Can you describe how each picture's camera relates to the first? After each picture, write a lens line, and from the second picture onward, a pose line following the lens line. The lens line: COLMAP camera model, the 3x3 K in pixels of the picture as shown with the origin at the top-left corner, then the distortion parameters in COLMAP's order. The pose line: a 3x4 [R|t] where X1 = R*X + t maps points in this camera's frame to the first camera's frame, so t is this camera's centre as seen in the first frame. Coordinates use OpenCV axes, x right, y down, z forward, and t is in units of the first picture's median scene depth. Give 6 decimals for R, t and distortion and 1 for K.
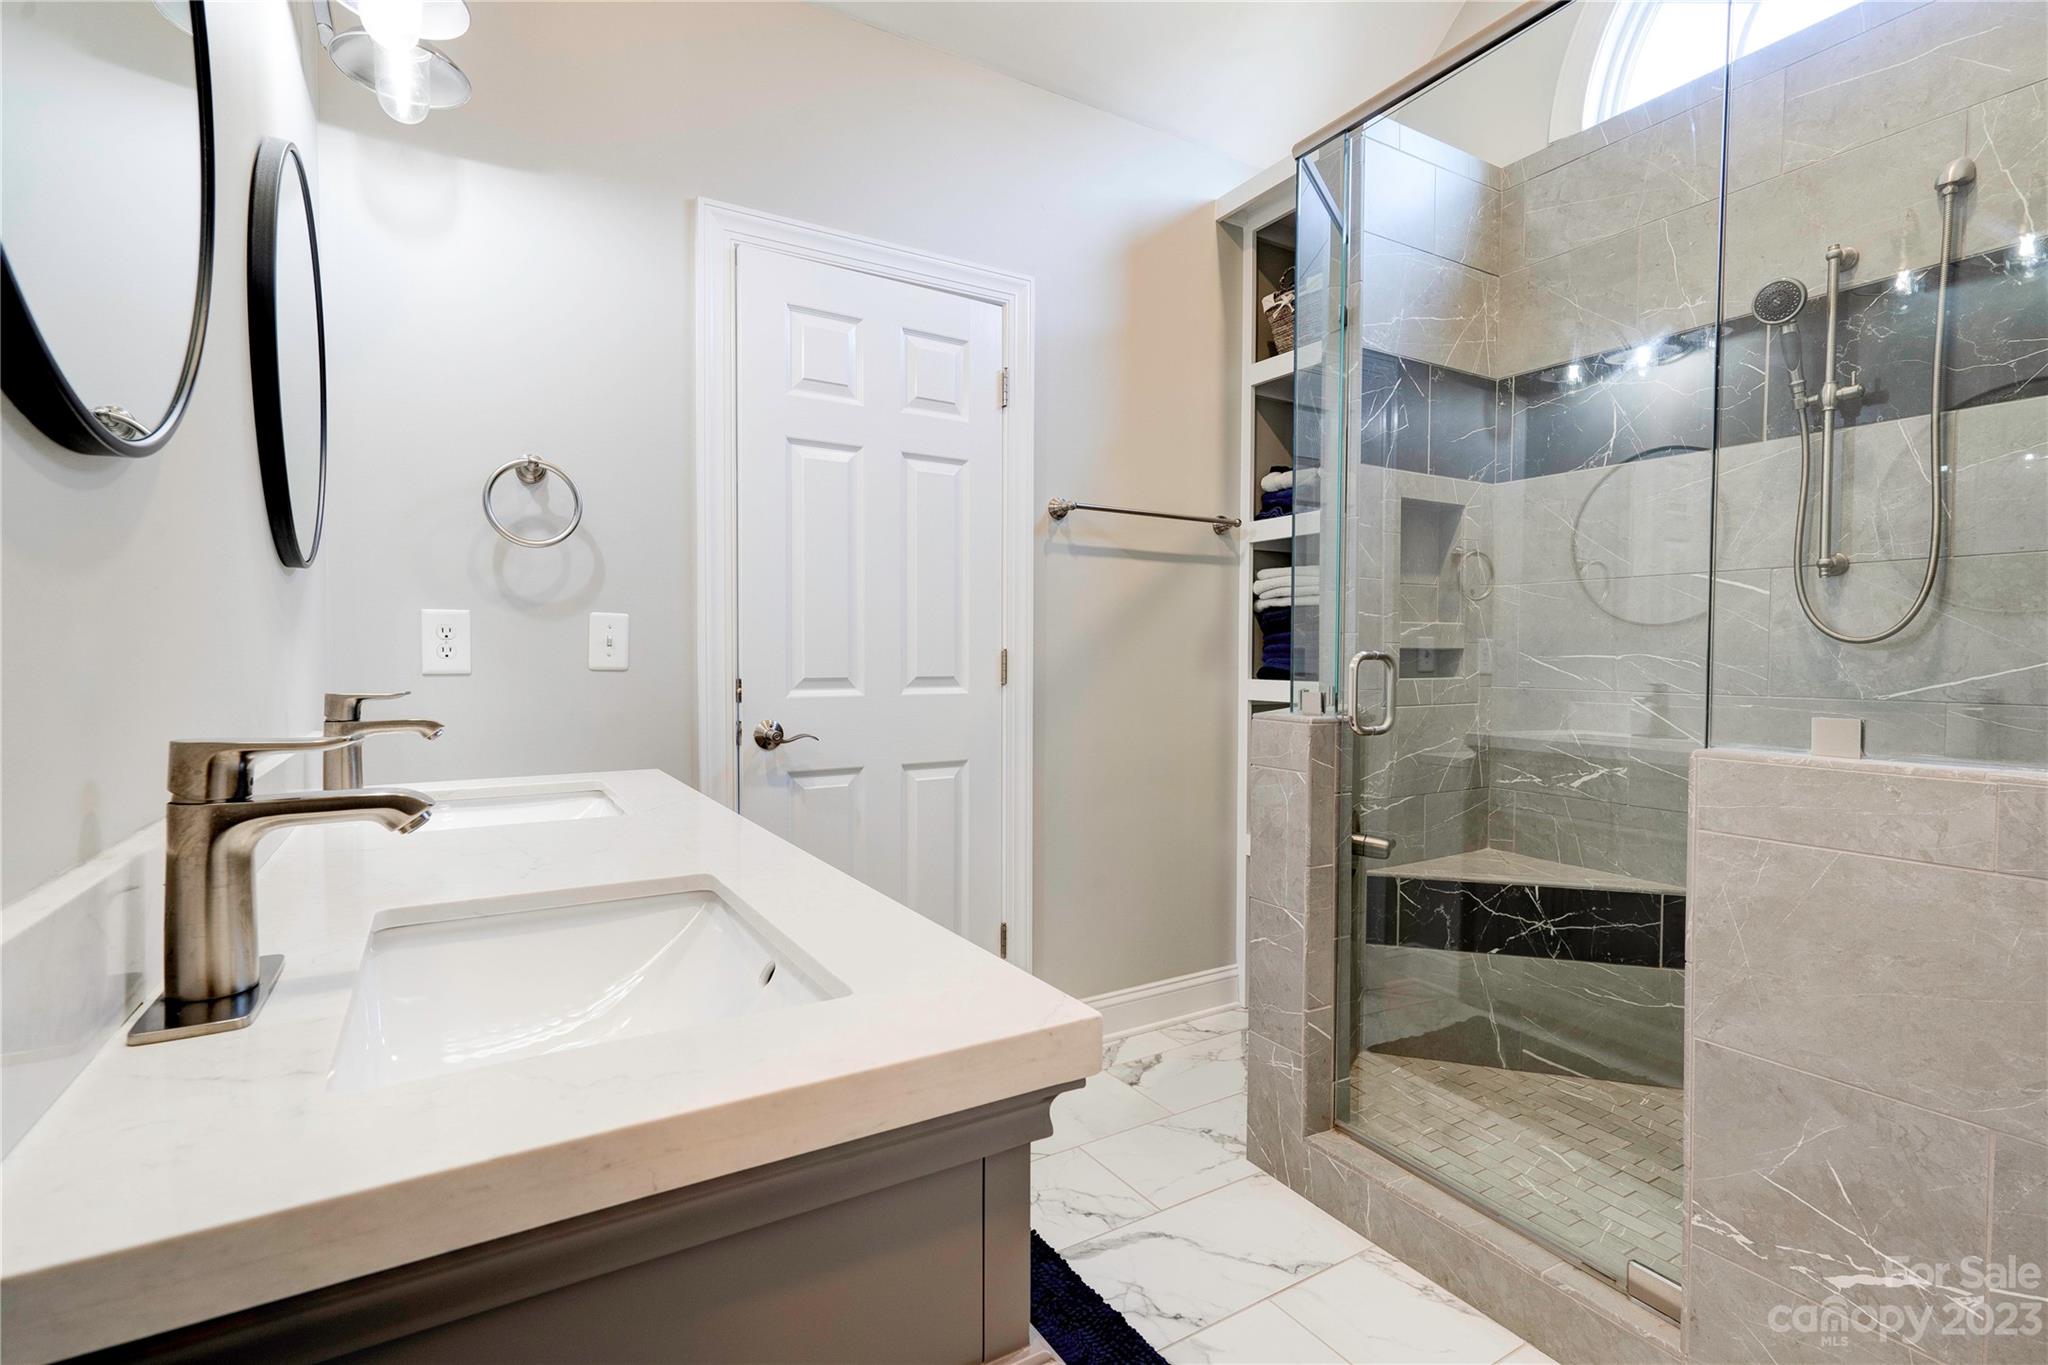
lens RADIAL K [[963.2, 0, 1055.2], [0, 963.2, 674.4], [0, 0, 1]] dist [0.014168, 0.015719]
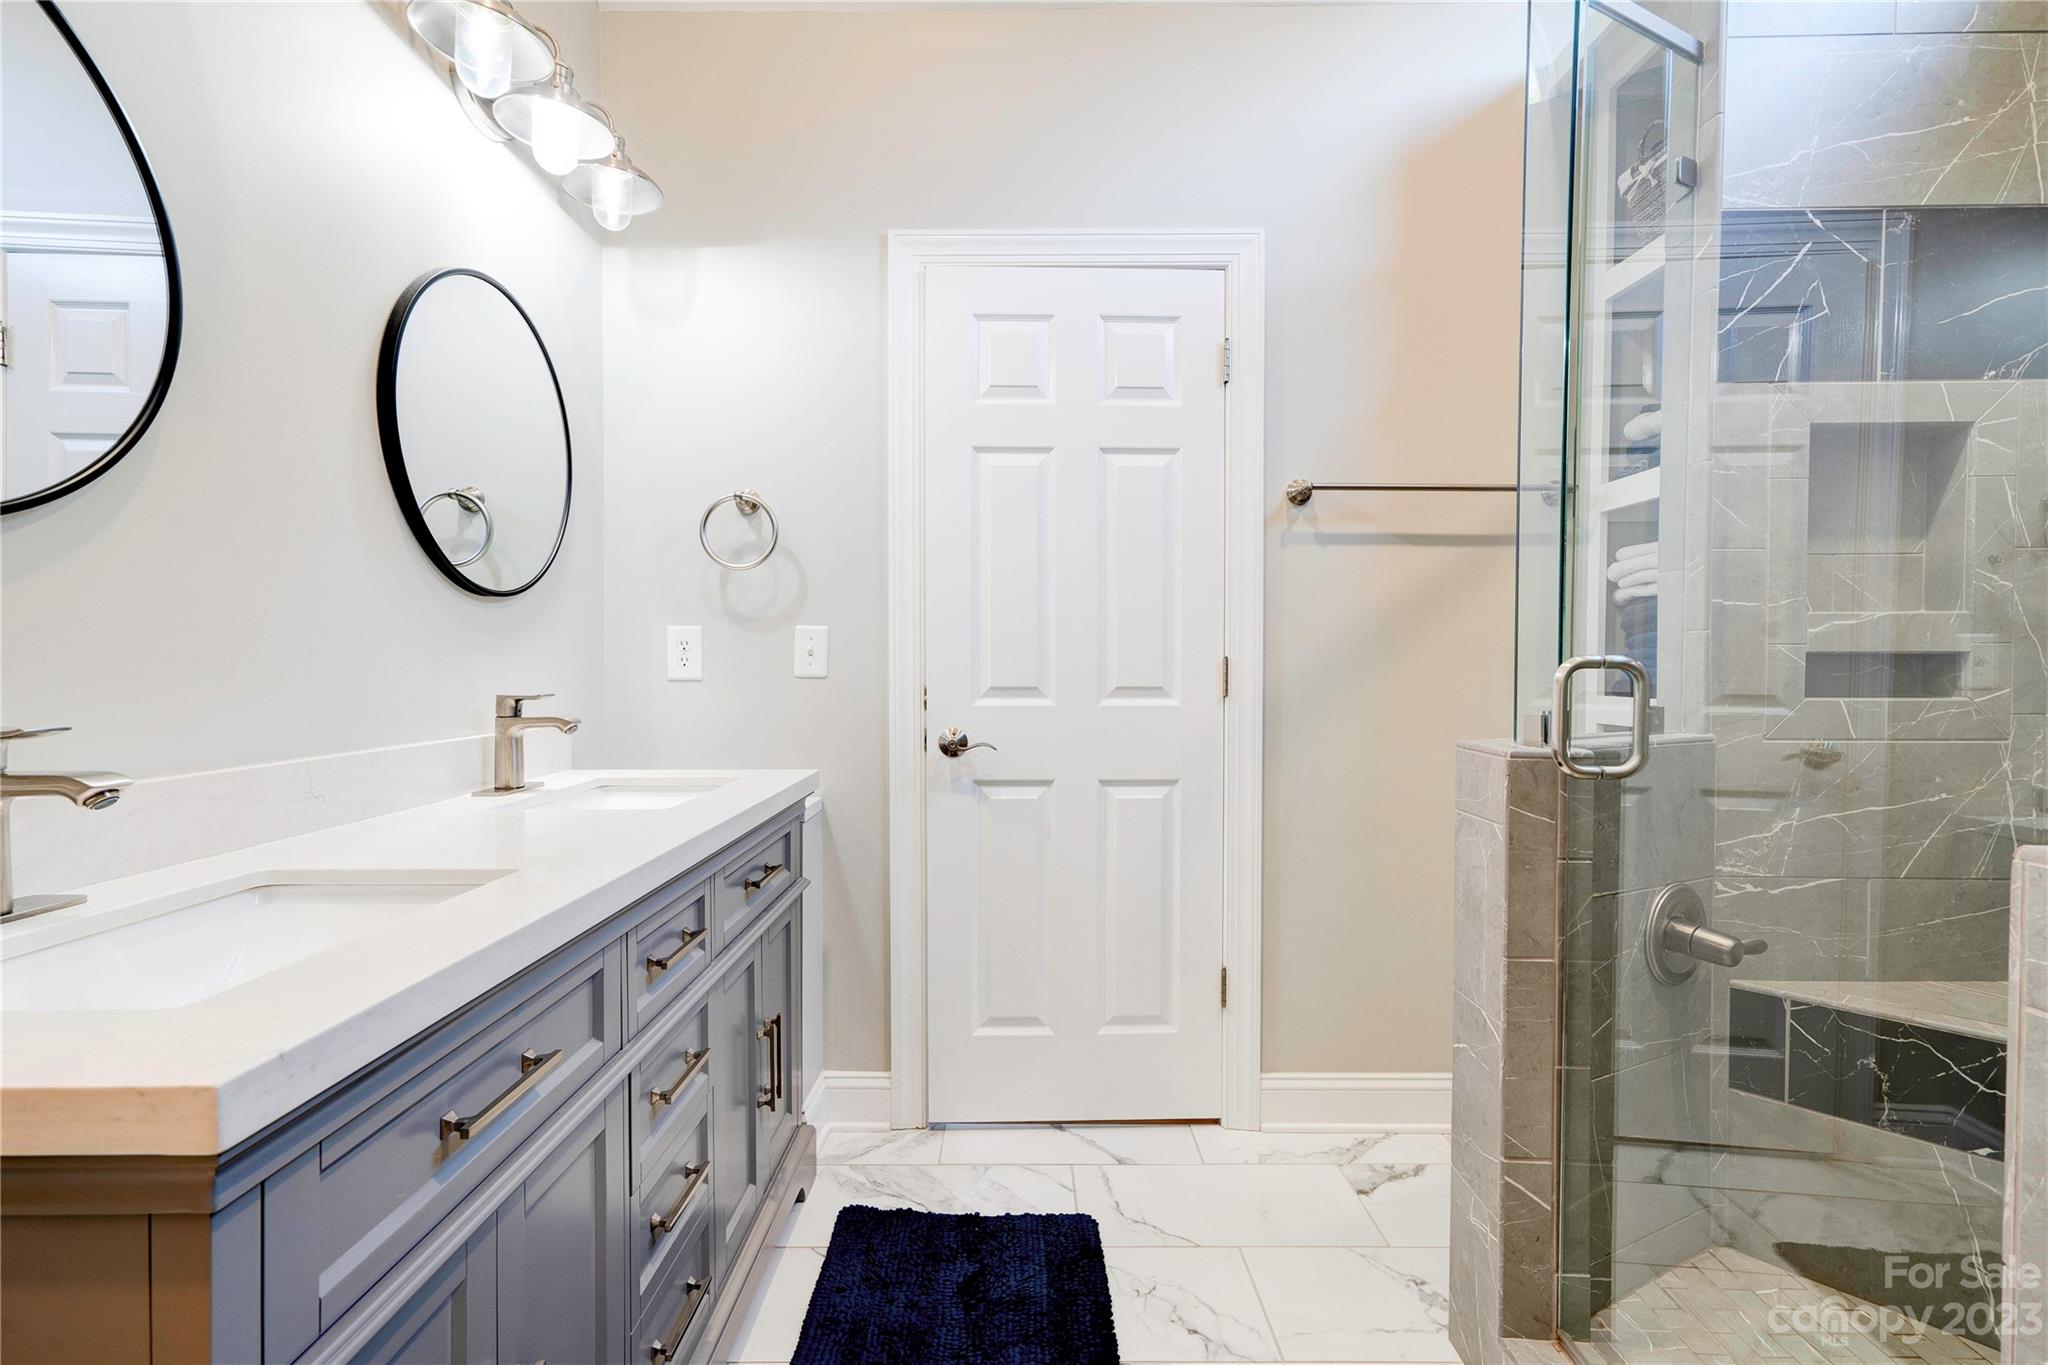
lens RADIAL K [[955.0, 0, 1024.0], [0, 955.0, 682.5], [0, 0, 1]] dist [0.015667, 0.001117]
pose [[0.848205, 0.007687, -0.529613, 0.270911], [-0.009536, 0.999954, -0.000758, -0.000300], [0.529583, 0.005693, 0.848239, 0.168197]]
